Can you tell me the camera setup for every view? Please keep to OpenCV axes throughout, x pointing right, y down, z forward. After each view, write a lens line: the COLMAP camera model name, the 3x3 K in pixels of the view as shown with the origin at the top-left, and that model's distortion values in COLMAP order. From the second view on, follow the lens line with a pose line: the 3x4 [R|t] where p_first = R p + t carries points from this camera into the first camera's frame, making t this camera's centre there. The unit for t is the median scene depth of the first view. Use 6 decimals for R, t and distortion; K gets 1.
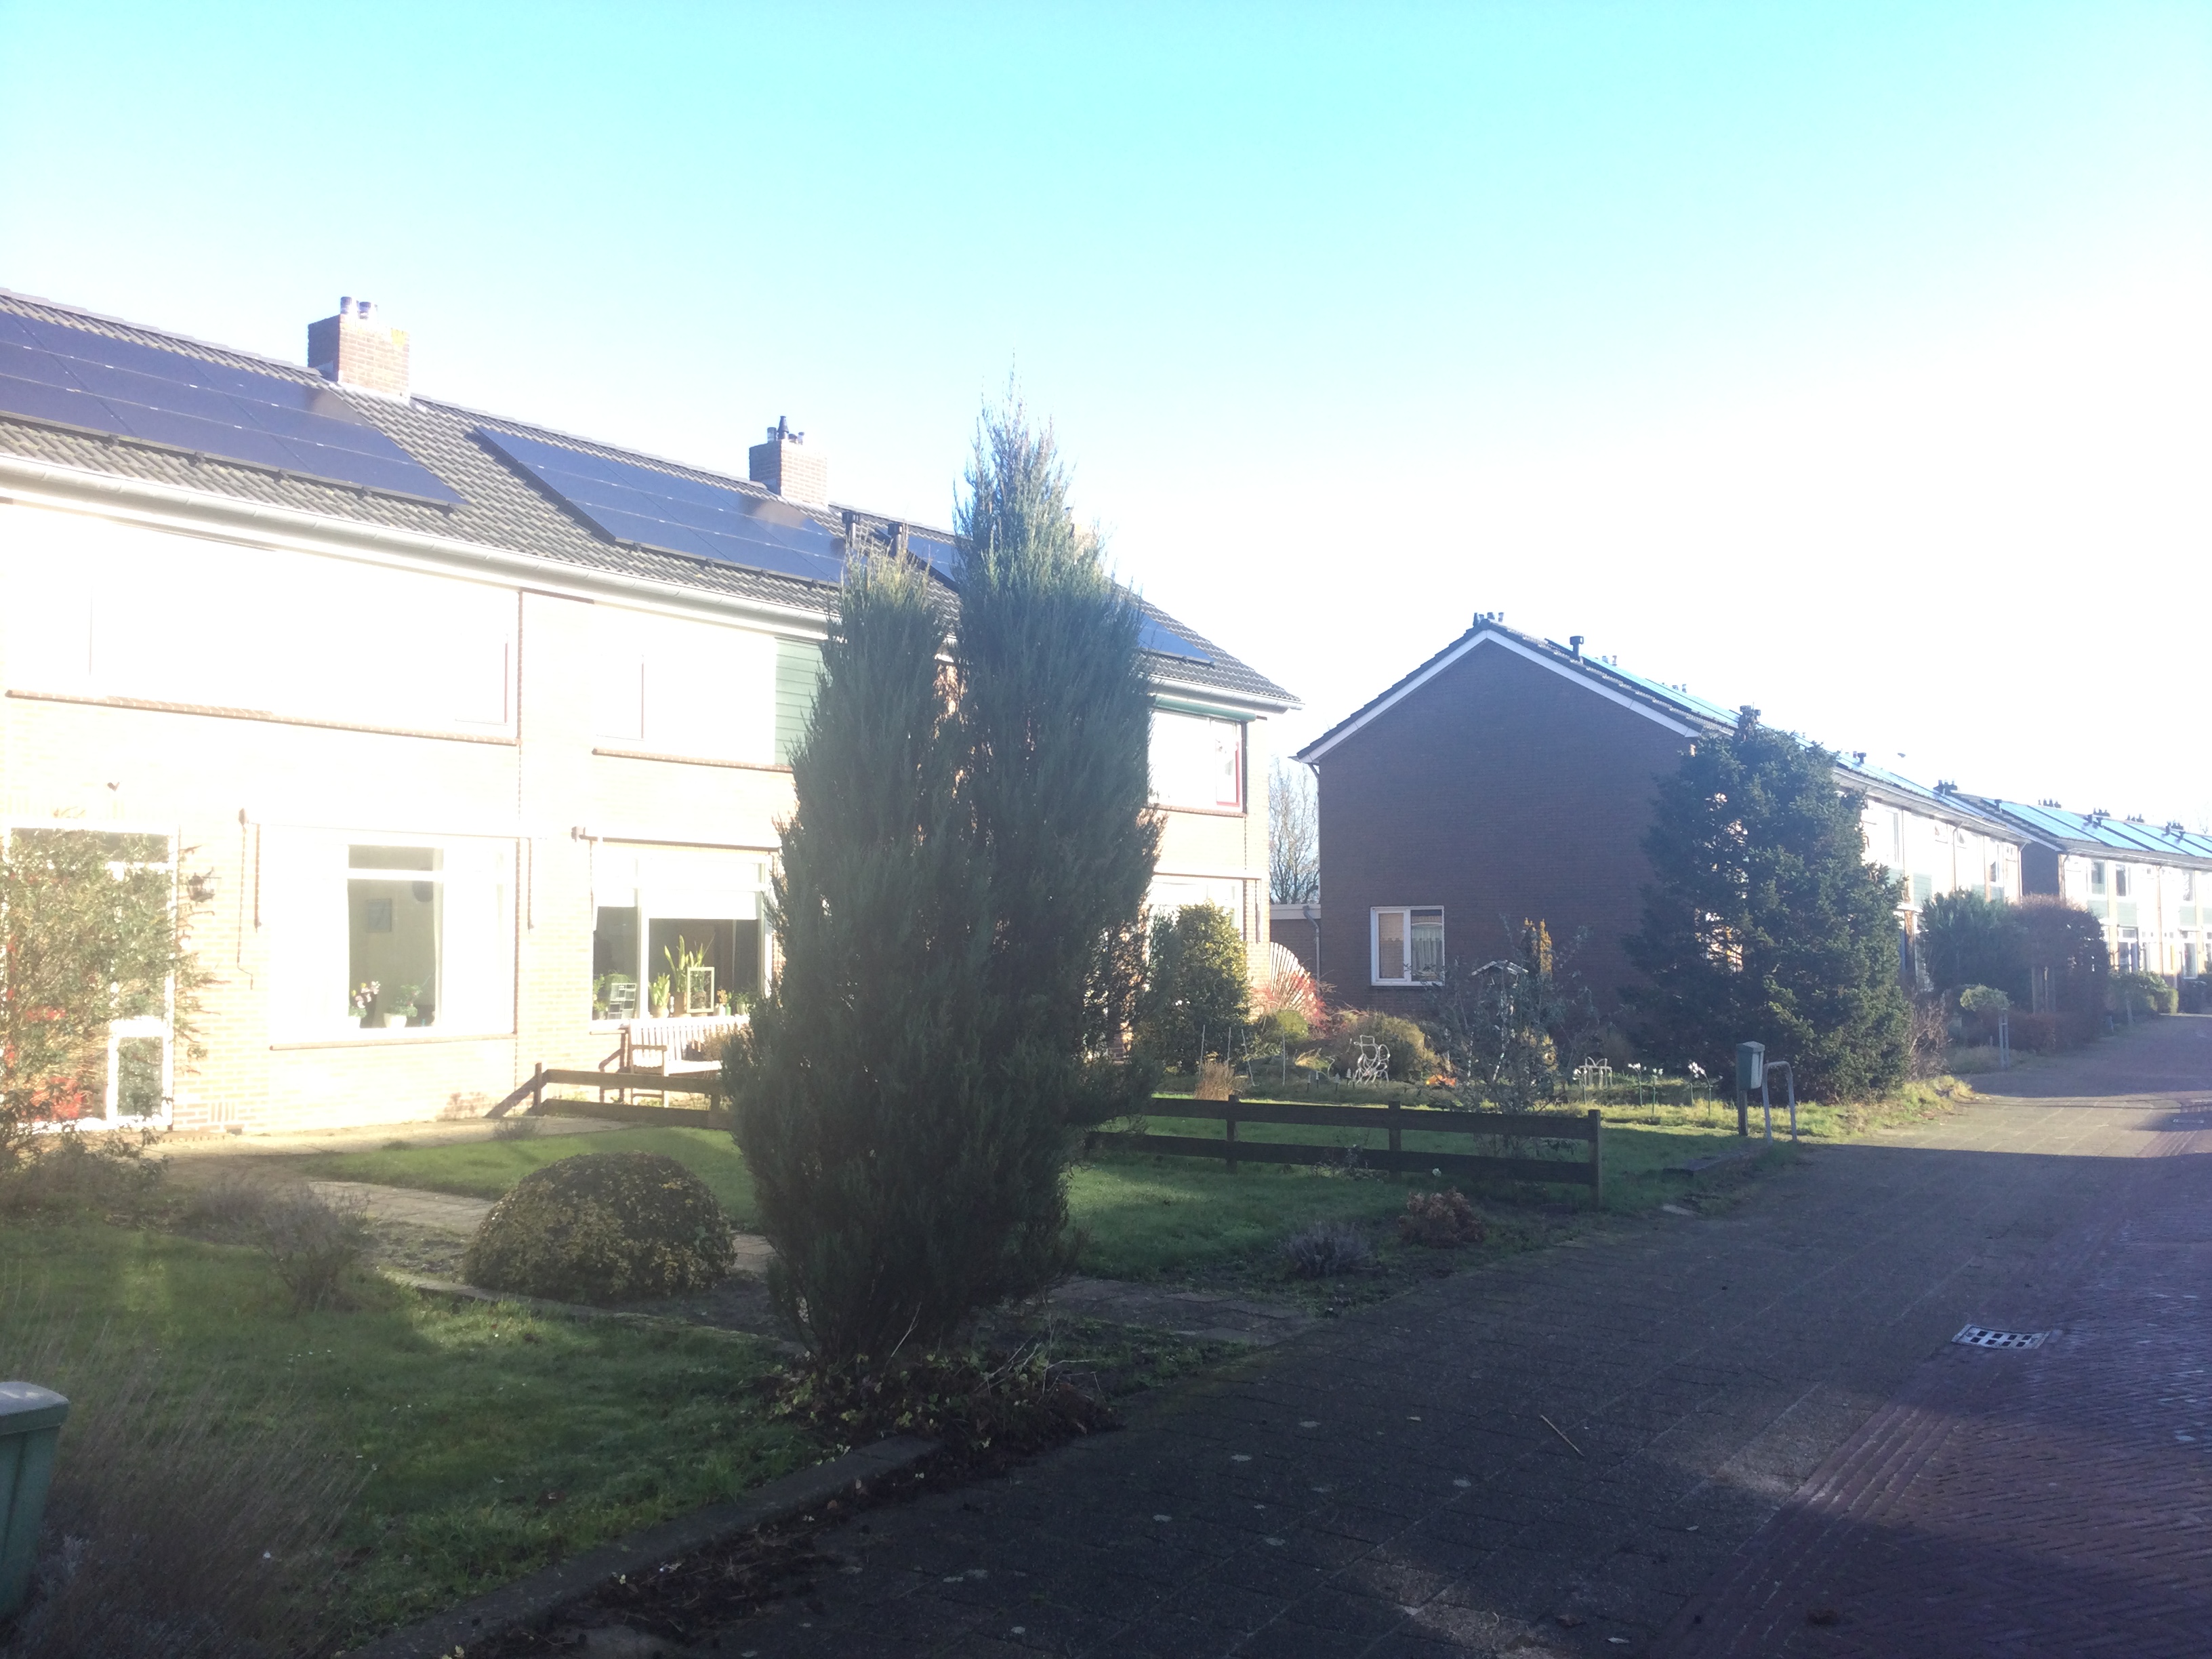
lens RADIAL K [[2046.7, 0, 1106.0], [0, 2046.7, 829.5], [0, 0, 1]] dist [0.142172, -0.371305]
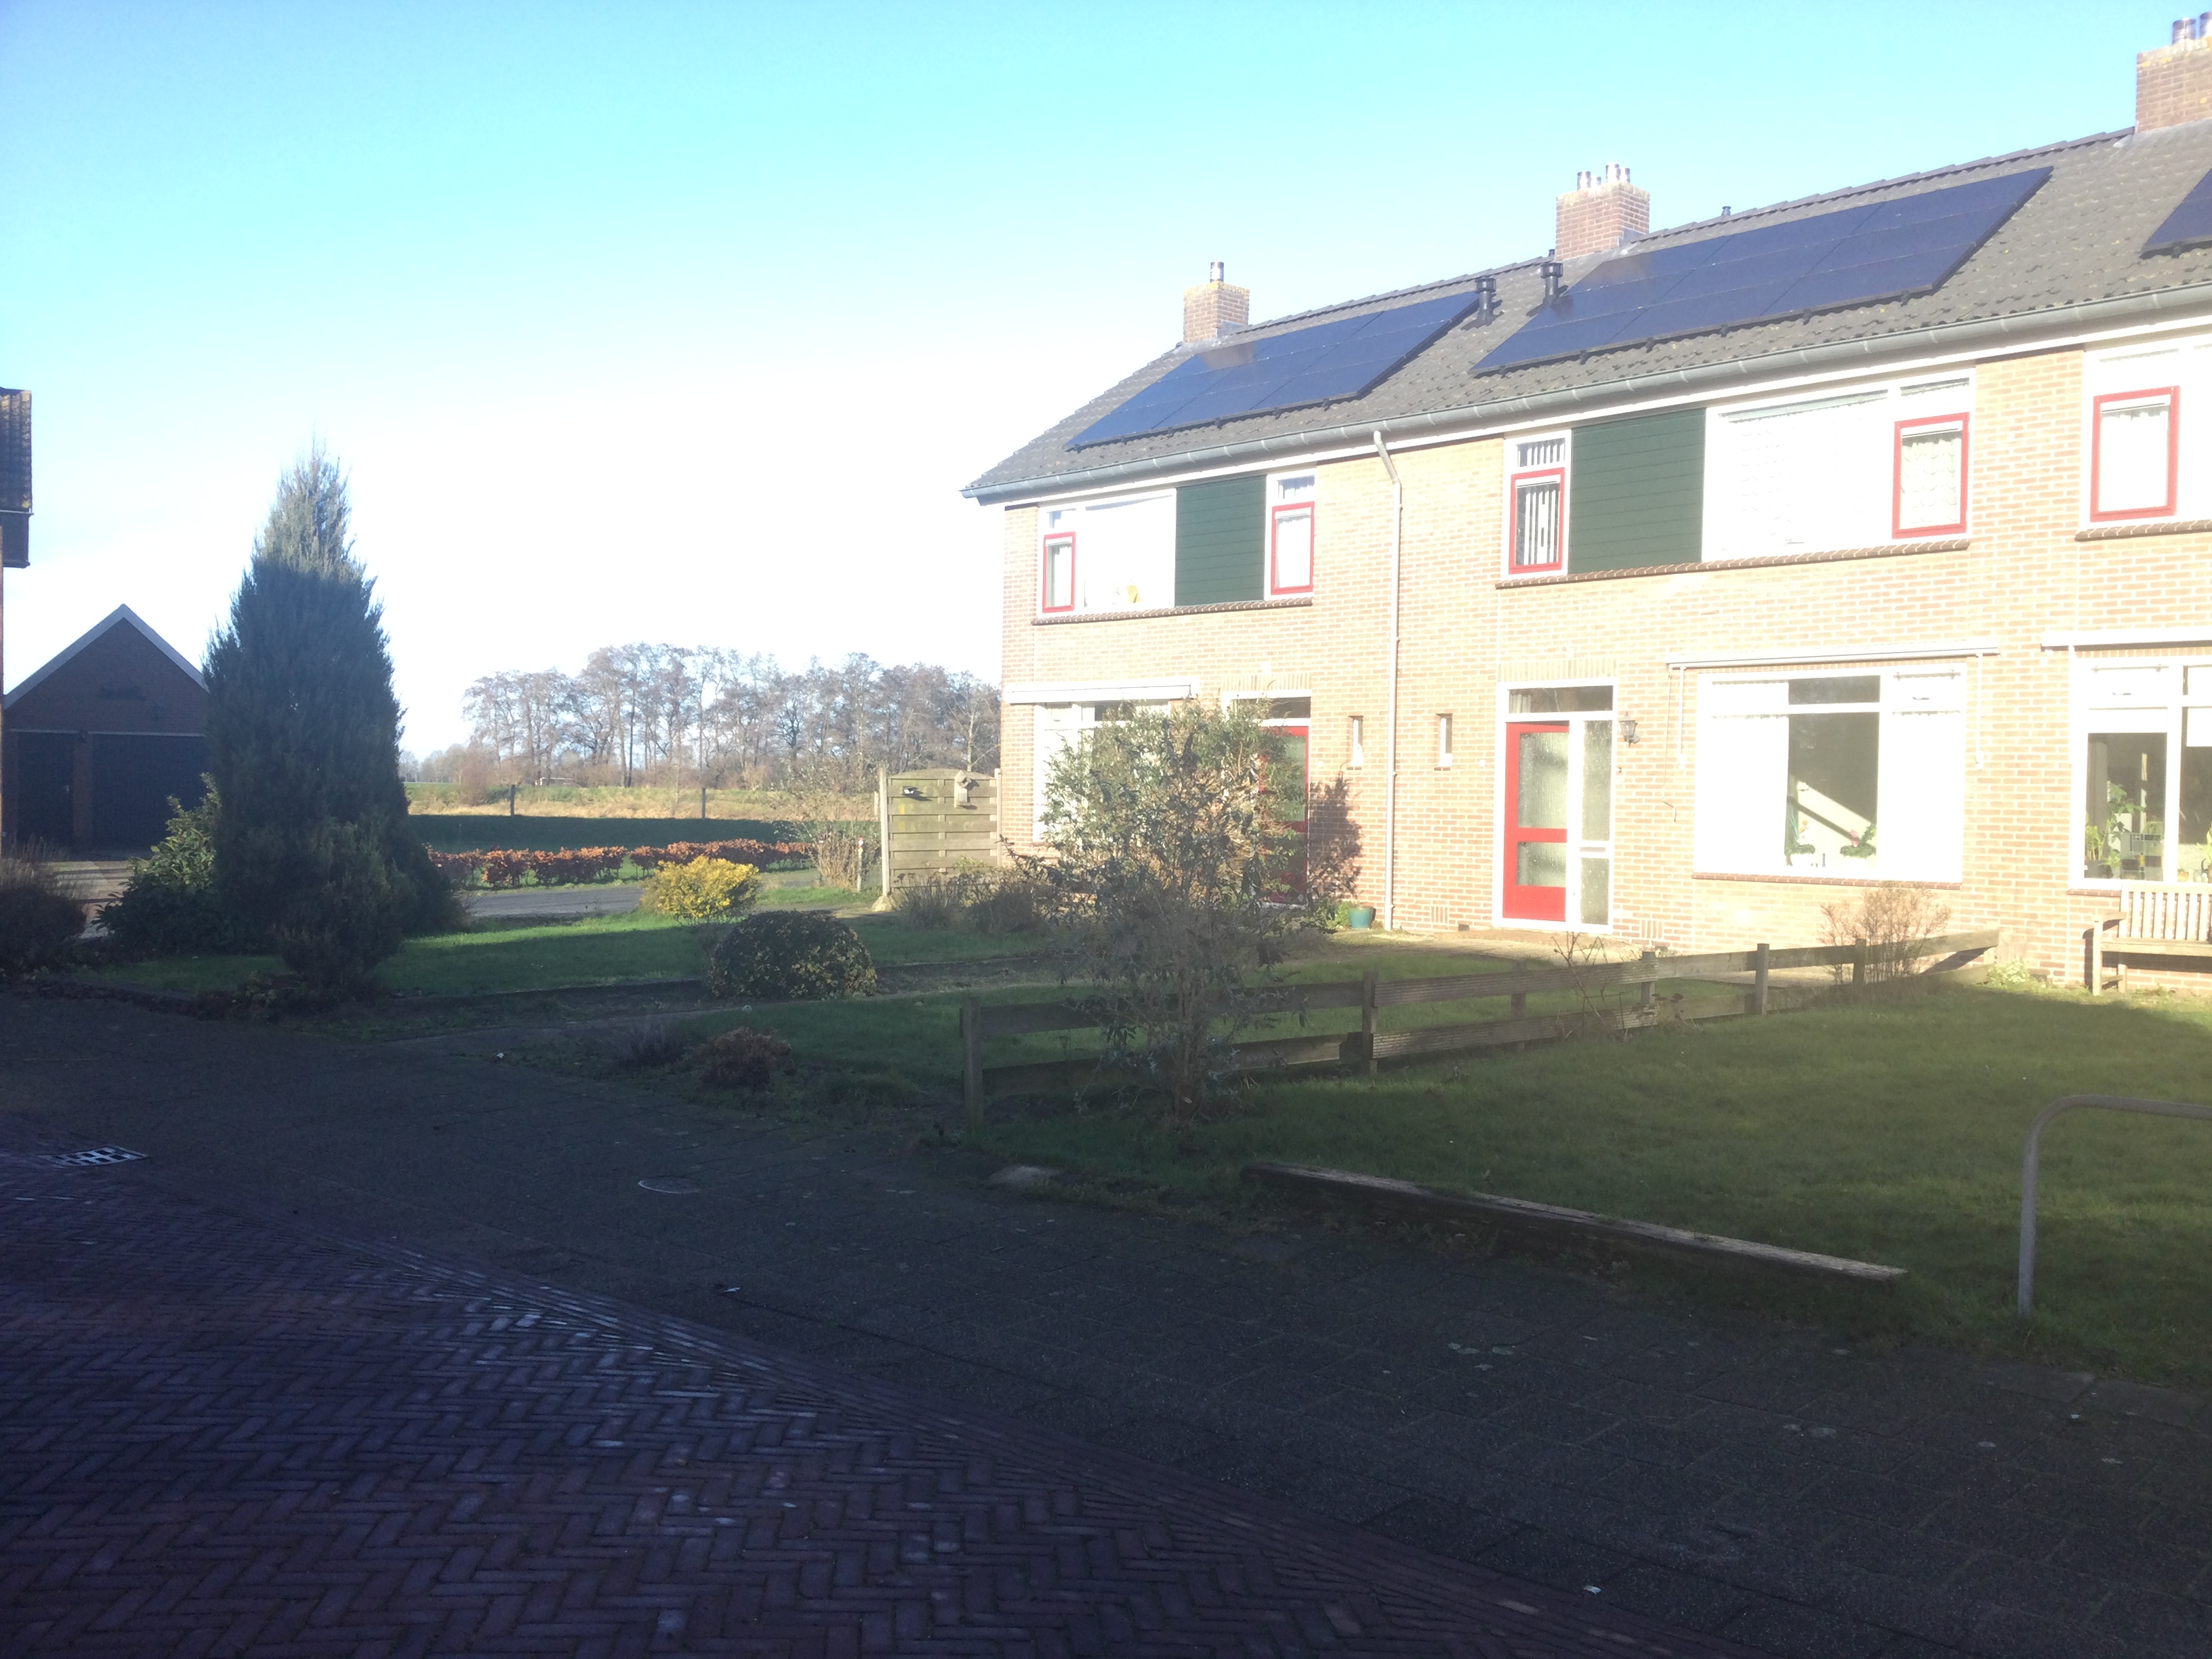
lens RADIAL K [[2046.7, 0, 1106.0], [0, 2046.7, 829.5], [0, 0, 1]] dist [0.142172, -0.371305]
pose [[-0.221024, 0.020106, -0.975061, 0.635688], [0.045517, 0.998911, 0.010280, 0.051018], [0.974206, -0.042110, -0.221698, 0.847815]]
